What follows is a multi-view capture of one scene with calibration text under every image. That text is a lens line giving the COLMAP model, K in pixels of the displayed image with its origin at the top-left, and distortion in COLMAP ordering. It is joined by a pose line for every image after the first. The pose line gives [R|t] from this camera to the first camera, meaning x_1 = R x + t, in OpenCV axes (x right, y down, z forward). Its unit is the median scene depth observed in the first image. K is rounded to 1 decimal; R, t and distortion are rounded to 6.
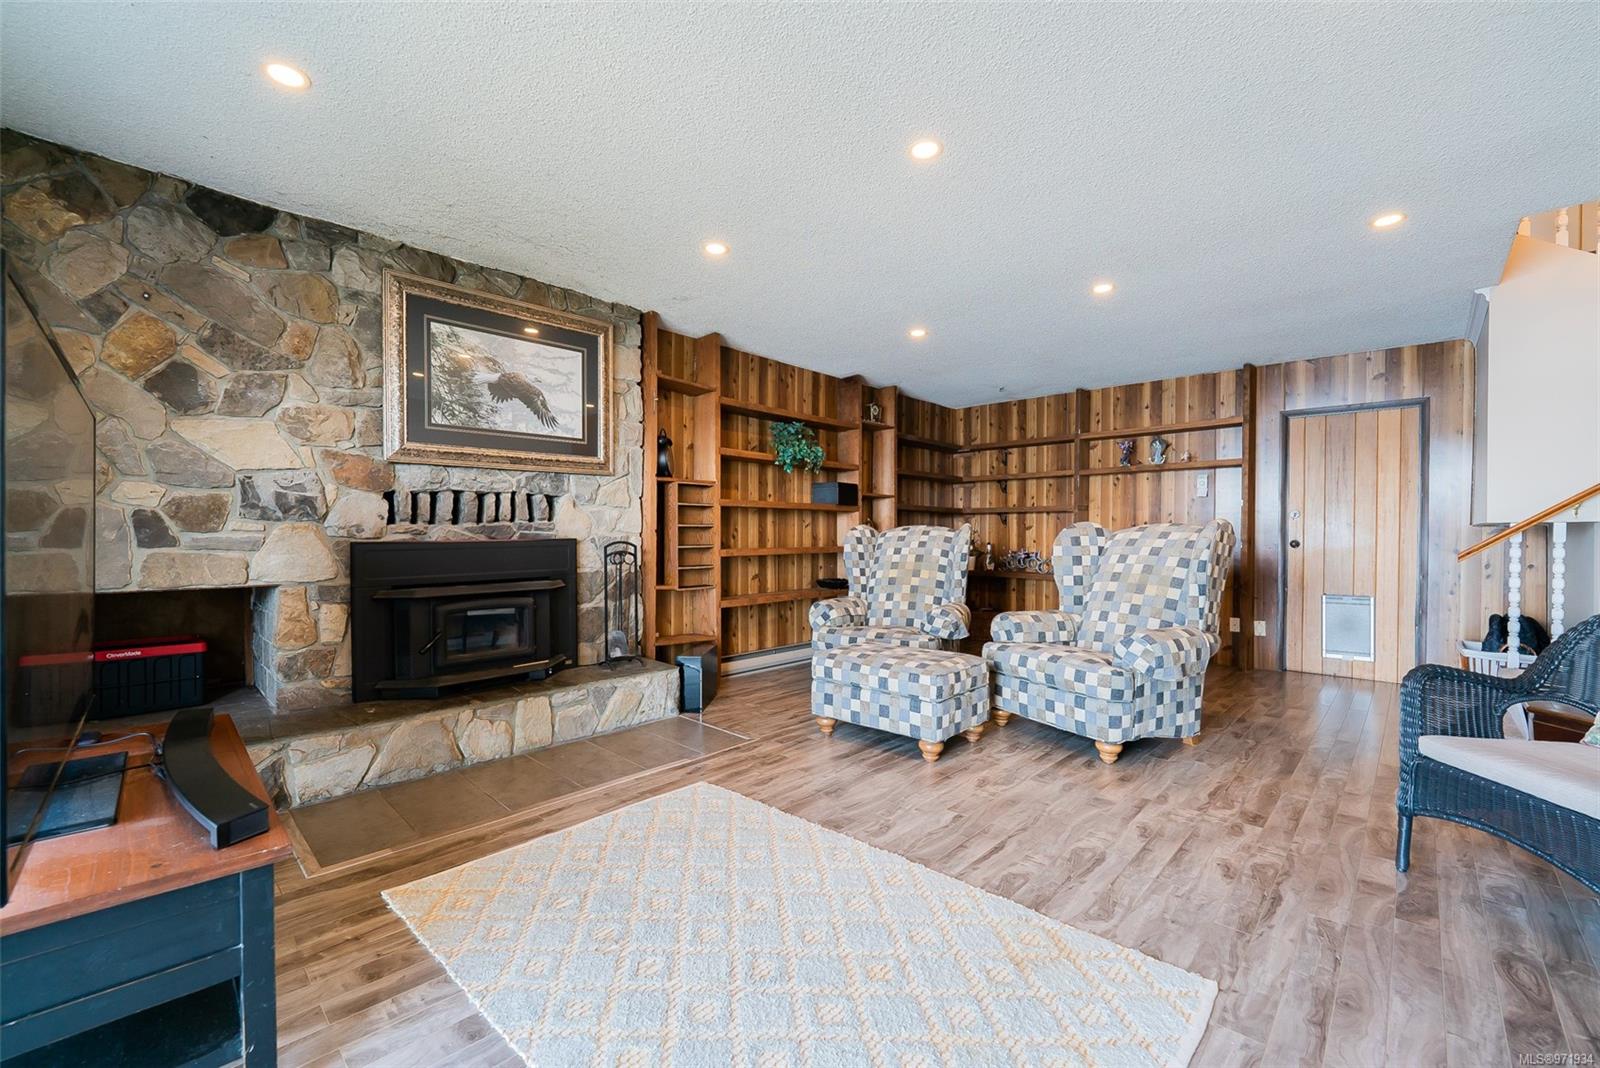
lens RADIAL K [[652.8, 0, 795.3], [0, 652.8, 541.9], [0, 0, 1]] dist [-0.006518, -0.001005]
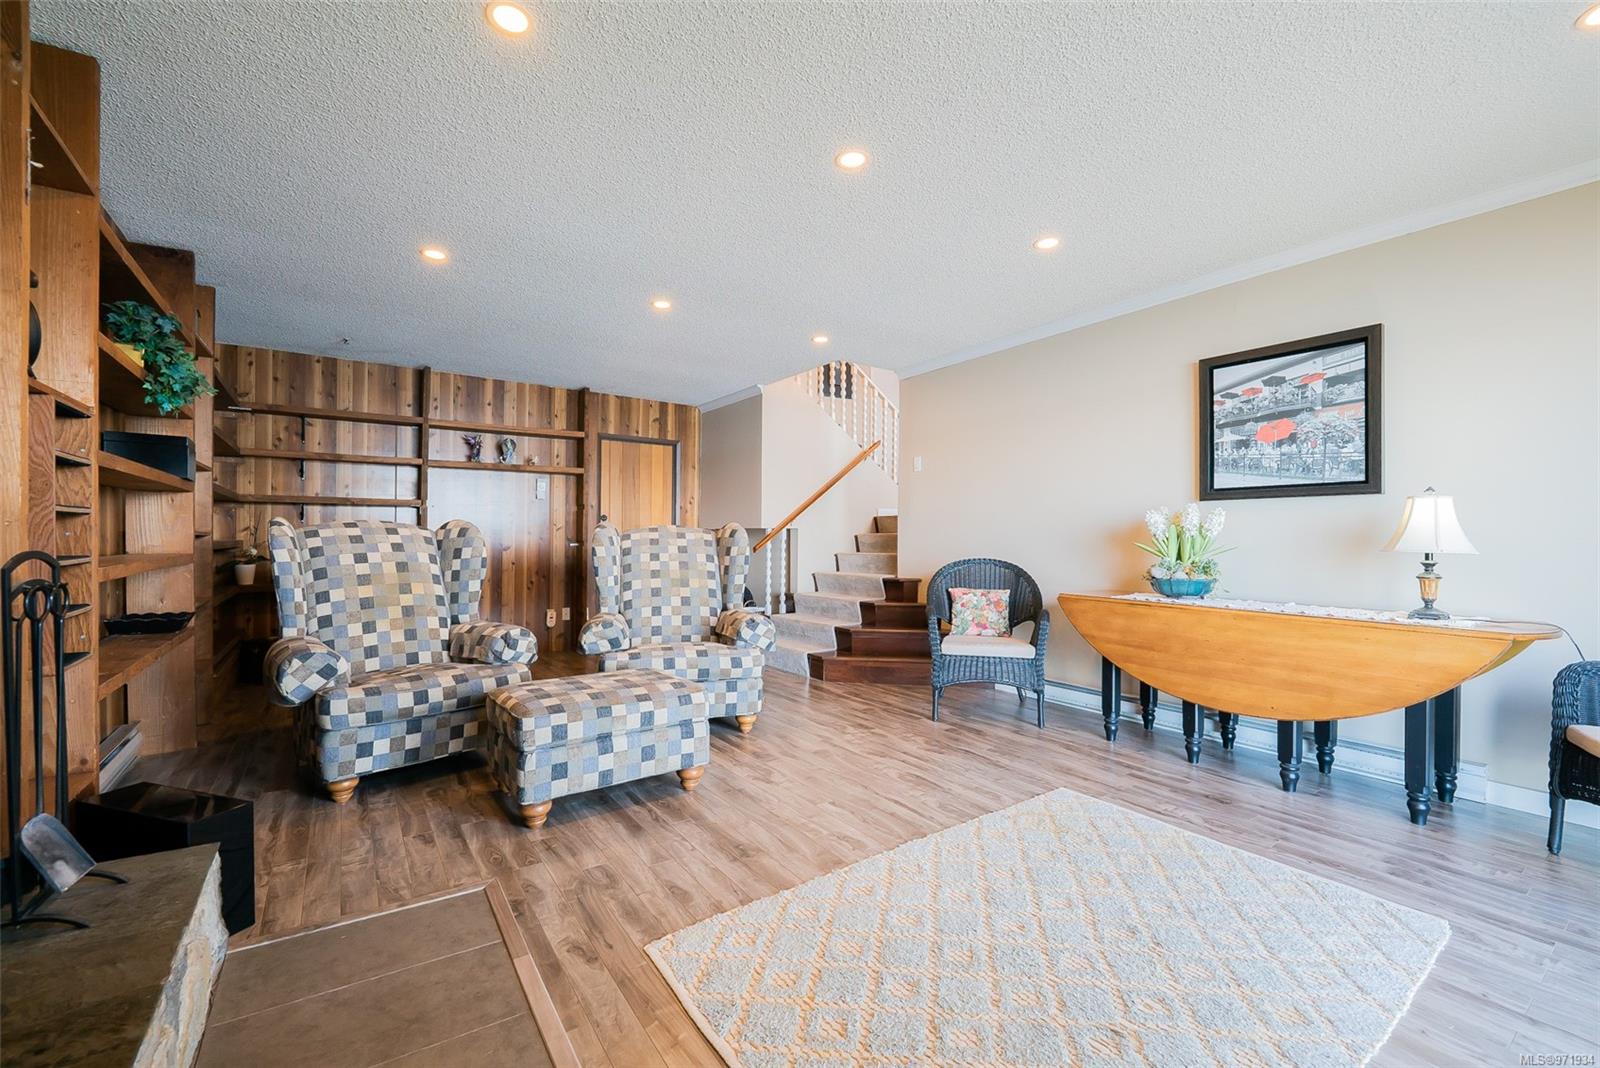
lens RADIAL K [[652.8, 0, 792.3], [0, 652.8, 534.5], [0, 0, 1]] dist [-0.006518, -0.001005]
pose [[0.212336, 0.000778, 0.977196, -0.606339], [0.003261, 0.999994, -0.001504, -0.011894], [-0.977191, 0.003506, 0.212332, 0.633408]]
